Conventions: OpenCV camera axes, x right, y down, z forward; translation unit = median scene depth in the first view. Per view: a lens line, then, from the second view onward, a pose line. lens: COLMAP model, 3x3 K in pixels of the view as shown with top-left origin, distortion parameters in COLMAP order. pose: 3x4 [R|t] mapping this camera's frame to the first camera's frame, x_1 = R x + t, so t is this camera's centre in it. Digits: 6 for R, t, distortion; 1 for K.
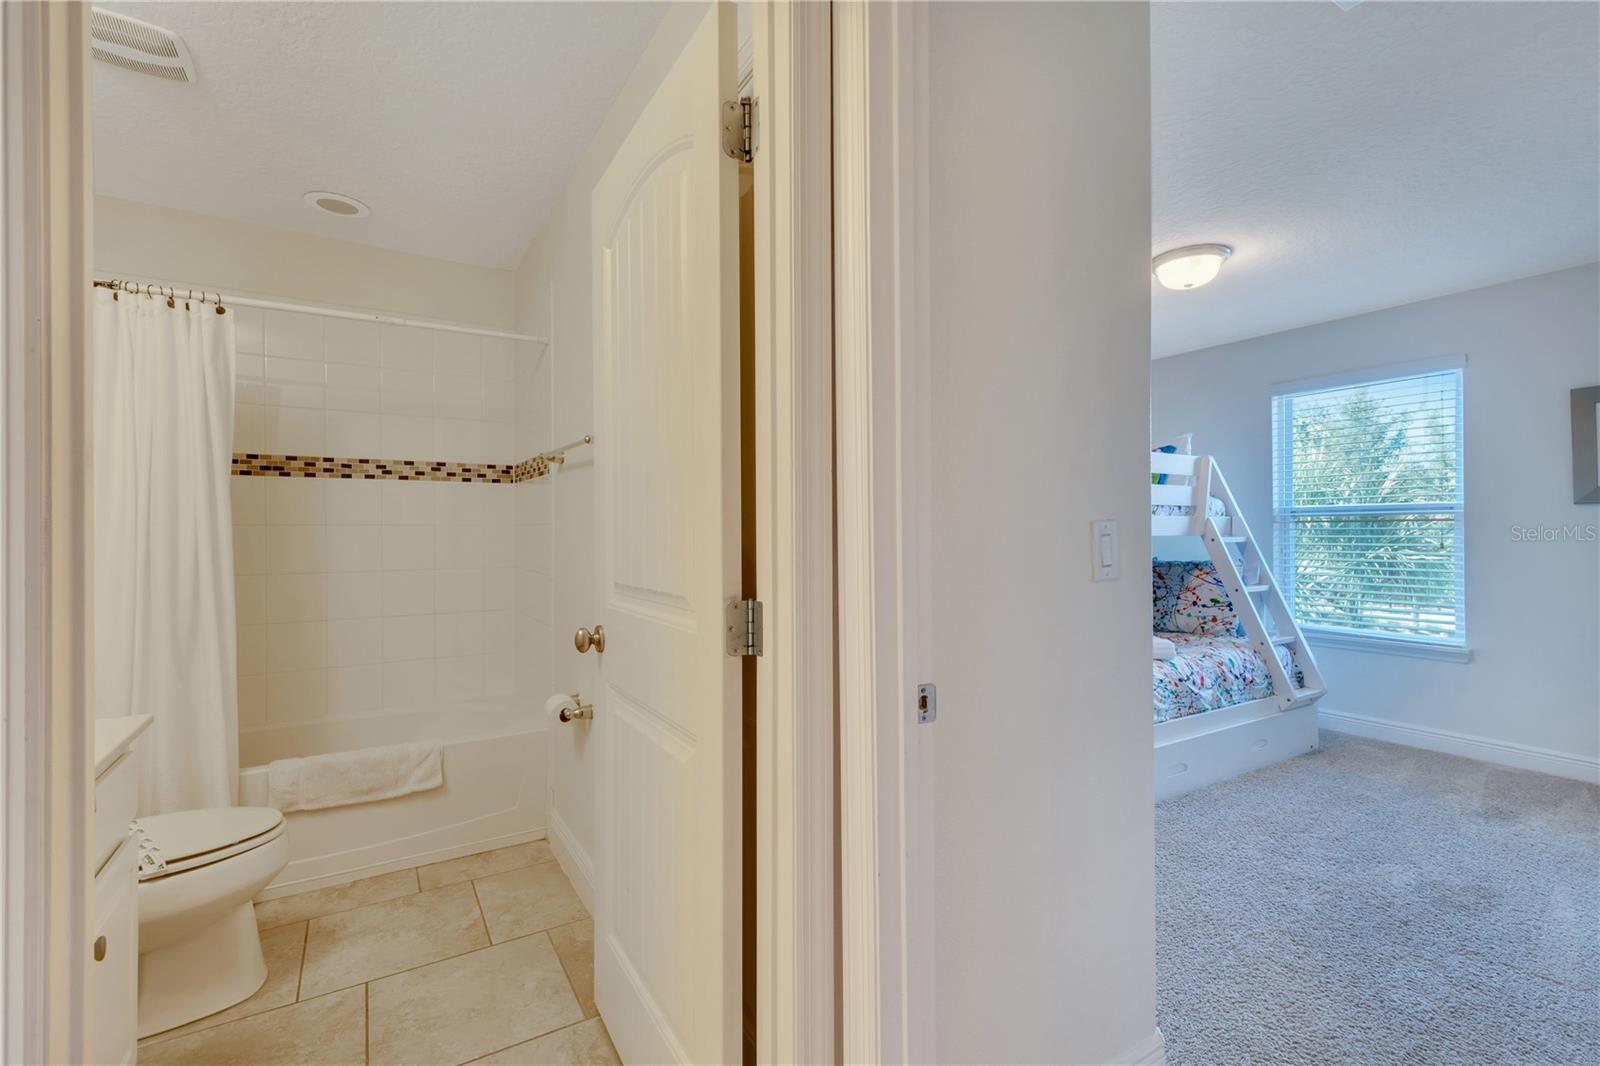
lens RADIAL K [[706.0, 0, 797.1], [0, 706.0, 525.5], [0, 0, 1]] dist [0.009522, -0.002785]
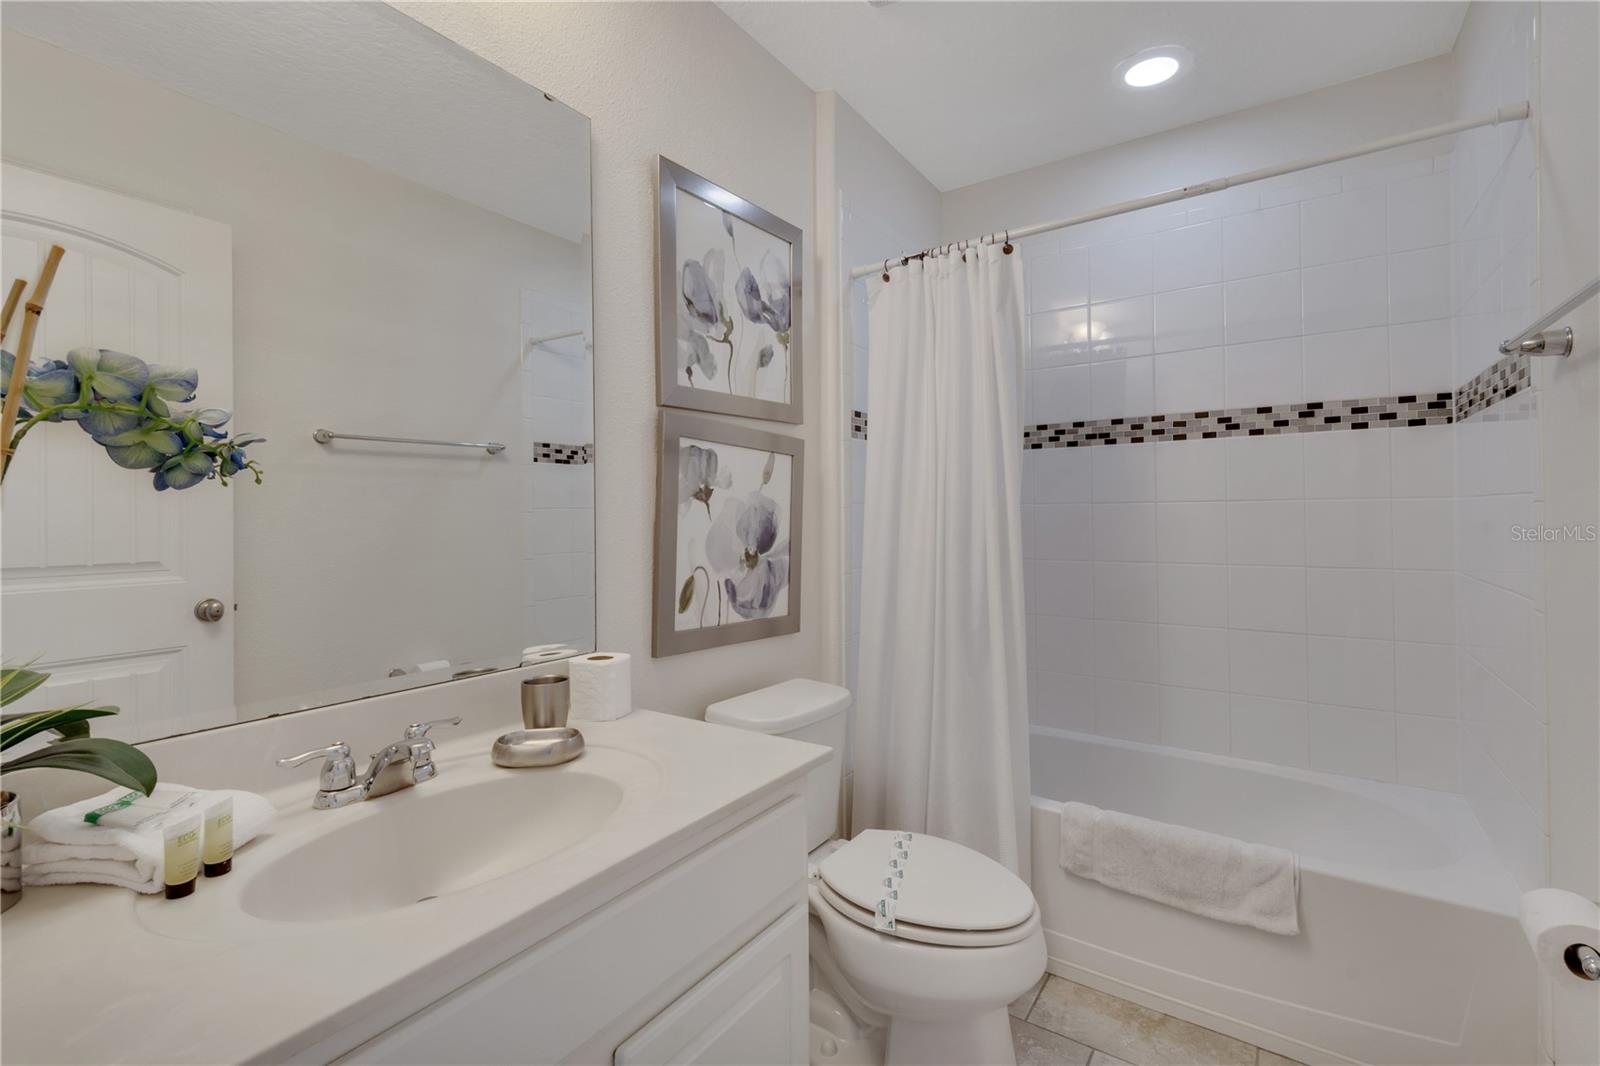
lens RADIAL K [[706.0, 0, 825.9], [0, 706.0, 511.0], [0, 0, 1]] dist [0.009522, -0.002785]
pose [[0.420789, -0.006987, -0.907132, -0.106570], [0.014312, 0.999897, -0.001063, 0.005066], [0.907046, -0.012536, 0.420846, 0.334565]]
